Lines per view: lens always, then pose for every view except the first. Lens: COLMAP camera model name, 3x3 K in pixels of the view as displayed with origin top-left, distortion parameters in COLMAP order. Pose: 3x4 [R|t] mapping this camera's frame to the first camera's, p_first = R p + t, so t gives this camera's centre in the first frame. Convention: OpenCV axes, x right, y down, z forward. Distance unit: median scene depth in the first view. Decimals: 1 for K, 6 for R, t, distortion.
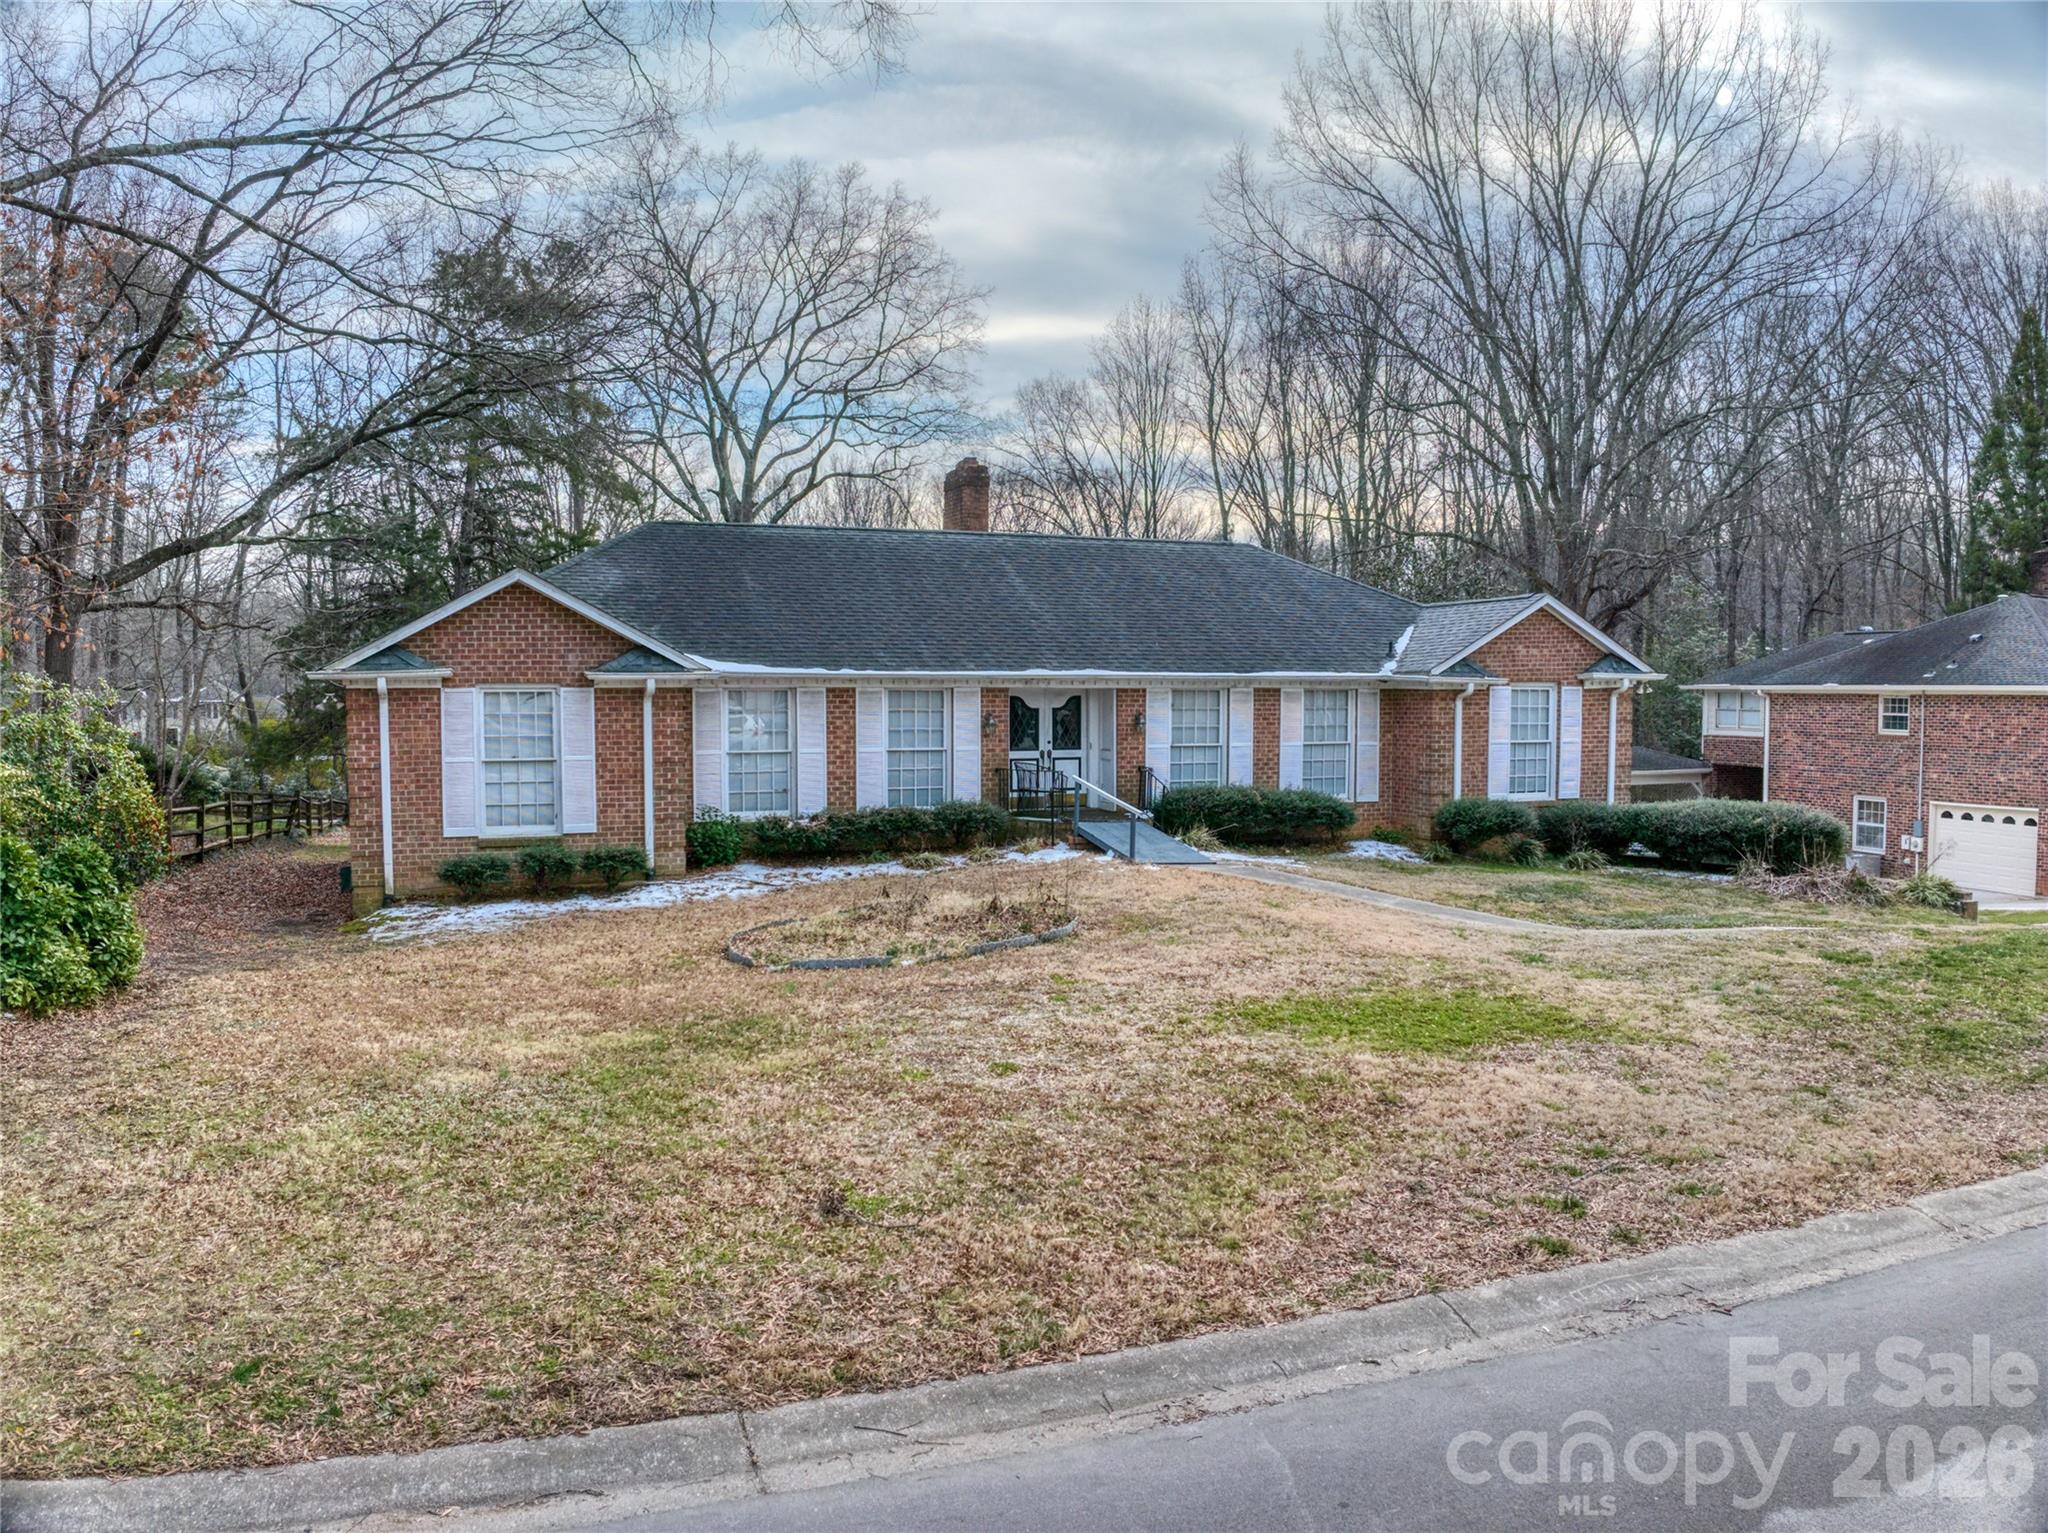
lens RADIAL K [[1480.5, 0, 1024.0], [0, 1480.5, 766.5], [0, 0, 1]] dist [-0.118113, 0.000310]
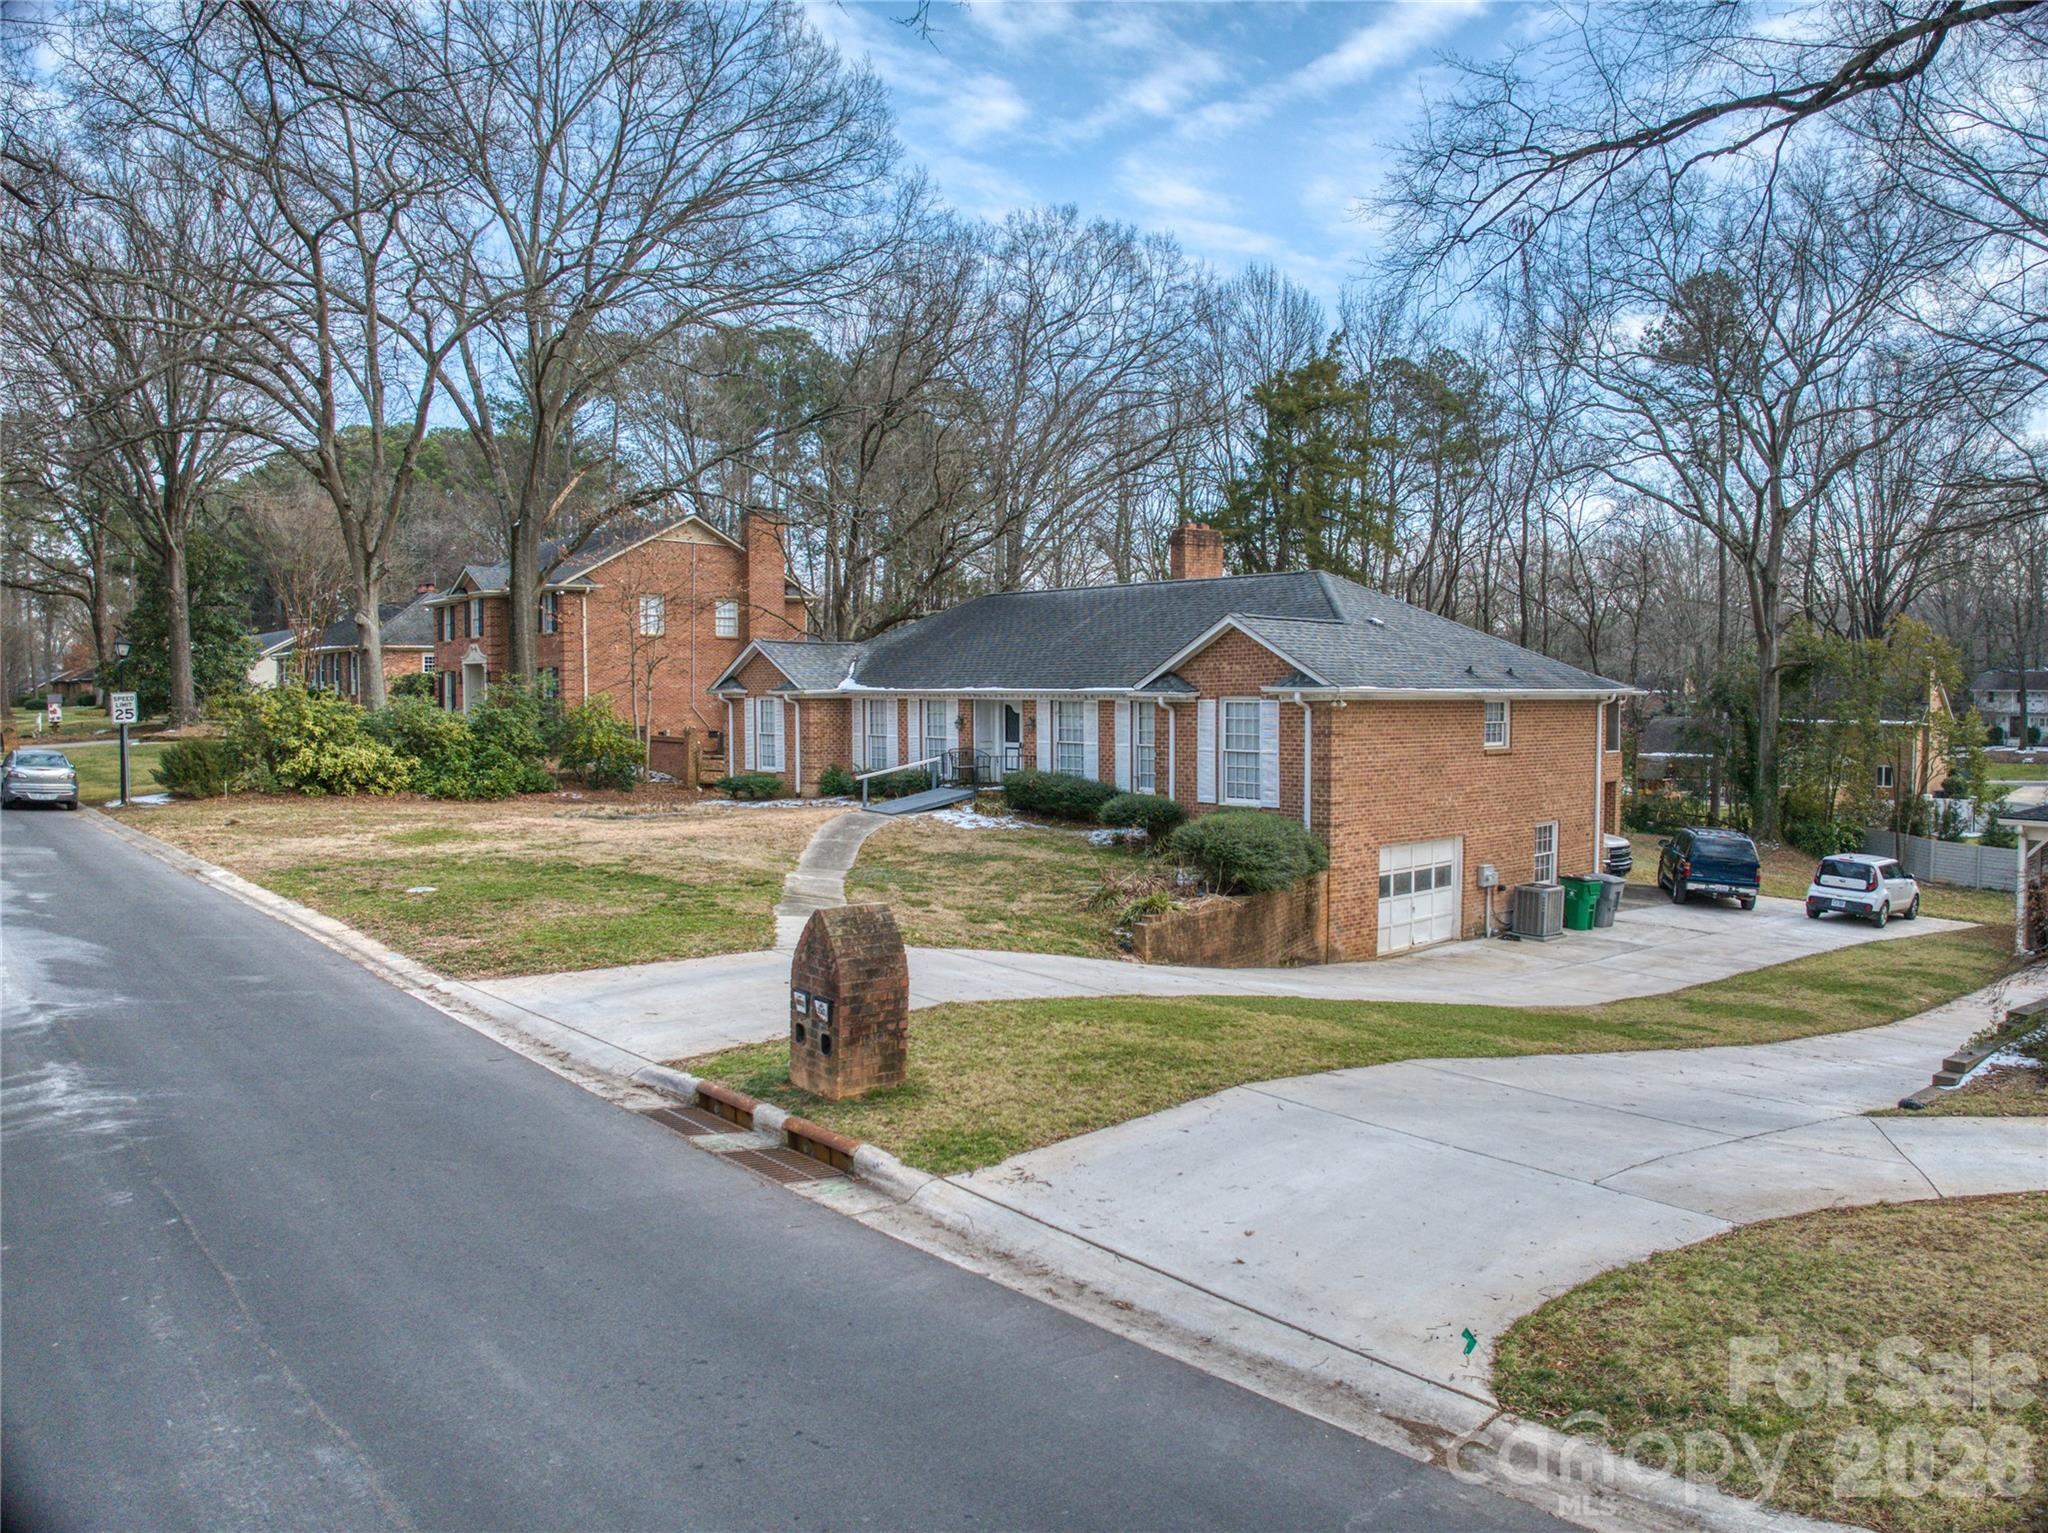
lens RADIAL K [[1423.1, 0, 1024.0], [0, 1423.1, 766.5], [0, 0, 1]] dist [-0.091302, -0.020932]
pose [[0.355634, 0.052355, -0.933158, 1.322736], [-0.047714, 0.998145, 0.037817, -0.040625], [0.933407, 0.031076, 0.357472, 0.519317]]
